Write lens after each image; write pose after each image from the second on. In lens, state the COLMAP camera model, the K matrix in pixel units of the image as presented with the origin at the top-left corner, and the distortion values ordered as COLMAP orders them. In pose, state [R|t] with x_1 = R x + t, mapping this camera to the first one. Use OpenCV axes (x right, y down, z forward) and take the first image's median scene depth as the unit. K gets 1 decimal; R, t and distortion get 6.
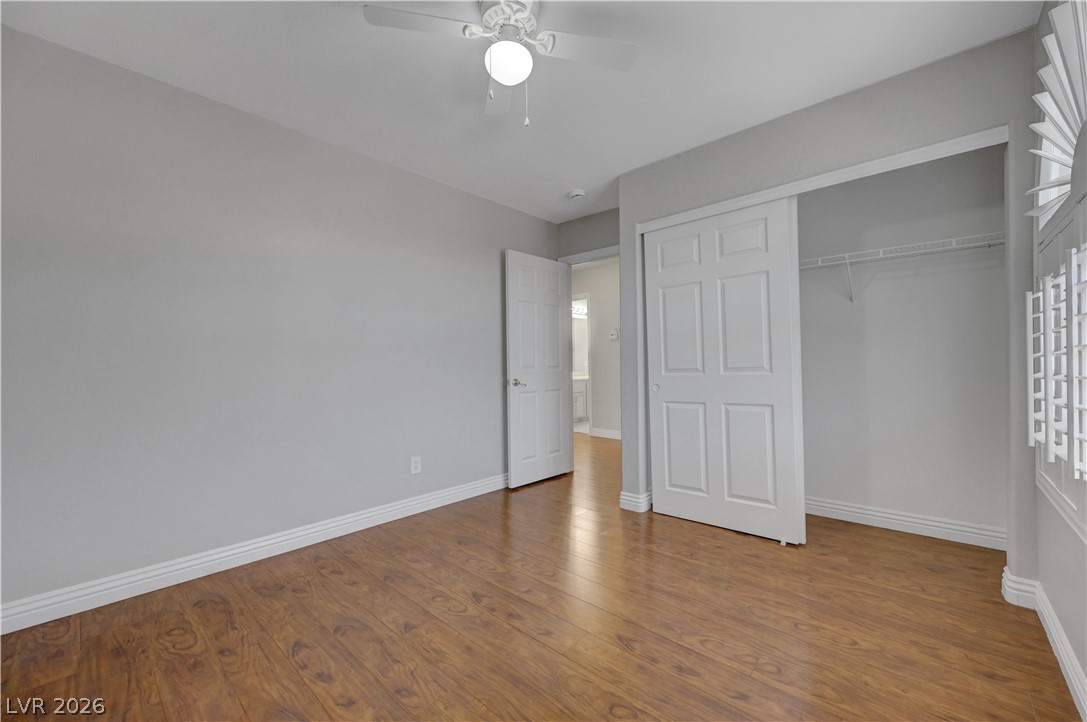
lens RADIAL K [[441.0, 0, 530.4], [0, 441.0, 364.6], [0, 0, 1]] dist [-0.000539, 0.000168]
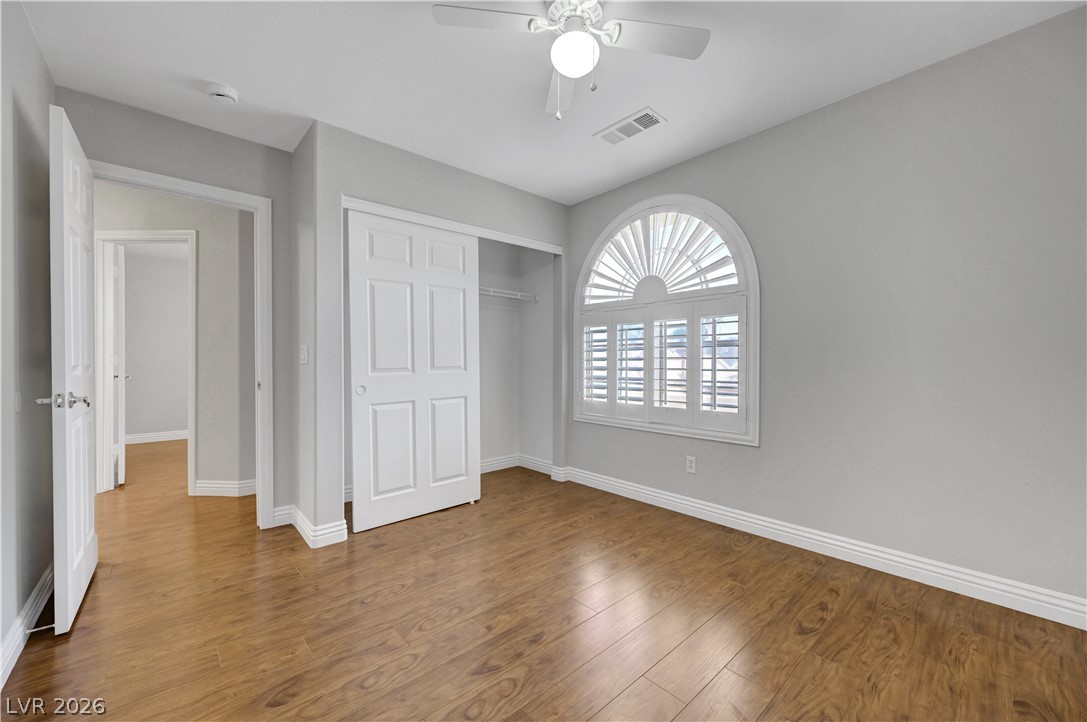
lens RADIAL K [[455.8, 0, 549.0], [0, 455.8, 366.2], [0, 0, 1]] dist [-0.000811, 0.000415]
pose [[0.040283, 0.000798, 0.999188, -0.774909], [0.002011, 0.999998, -0.000879, 0.007420], [-0.999186, 0.002045, 0.040281, 0.742566]]
